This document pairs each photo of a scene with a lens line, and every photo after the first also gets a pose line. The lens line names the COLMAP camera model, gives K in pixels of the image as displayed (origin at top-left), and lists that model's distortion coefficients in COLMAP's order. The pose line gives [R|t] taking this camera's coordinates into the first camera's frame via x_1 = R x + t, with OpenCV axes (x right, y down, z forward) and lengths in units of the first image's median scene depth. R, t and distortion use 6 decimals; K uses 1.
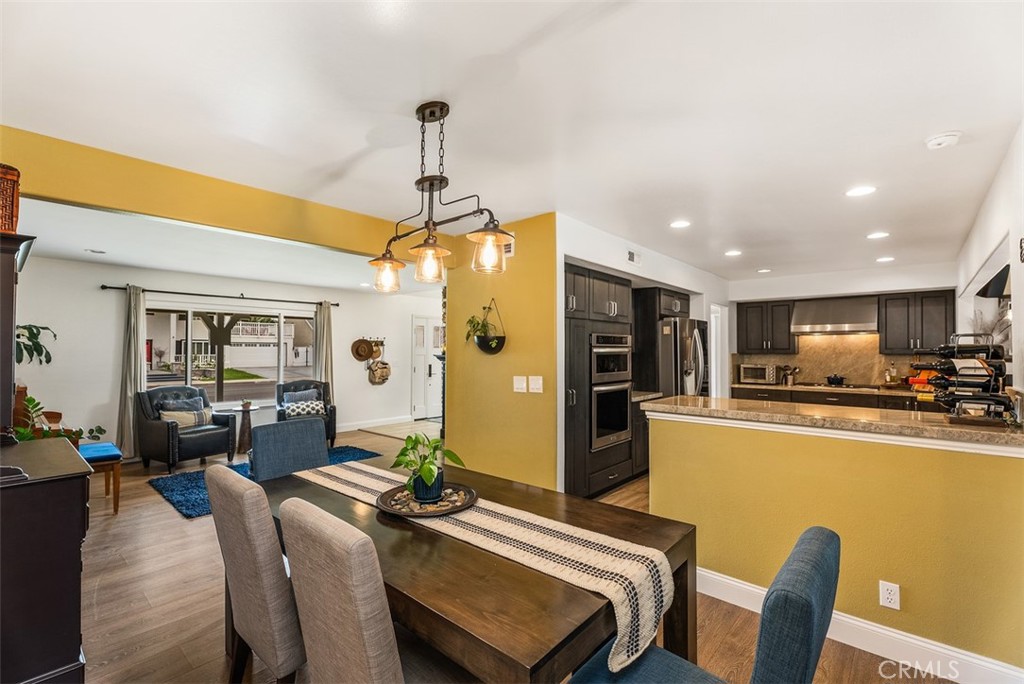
lens RADIAL K [[447.0, 0, 505.5], [0, 447.0, 346.6], [0, 0, 1]] dist [0.000475, 0.000051]
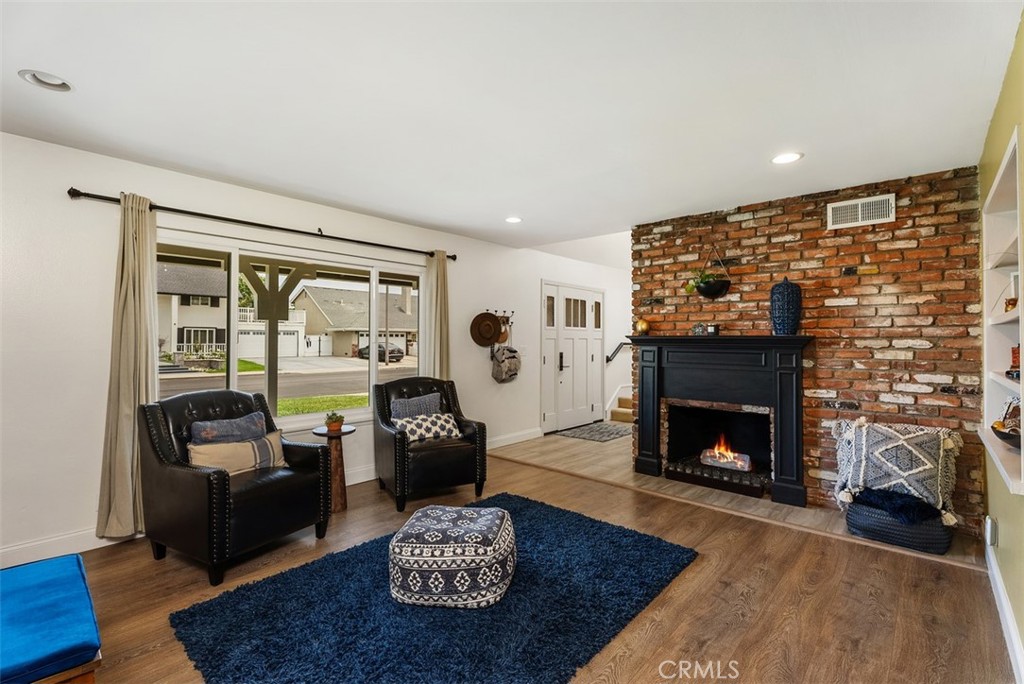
lens RADIAL K [[461.3, 0, 510.7], [0, 461.3, 335.9], [0, 0, 1]] dist [-0.000106, -0.000004]
pose [[0.999987, 0.000297, -0.005097, -0.300895], [-0.000304, 0.999999, -0.001519, 0.018806], [0.005097, 0.001521, 0.999986, 0.359207]]
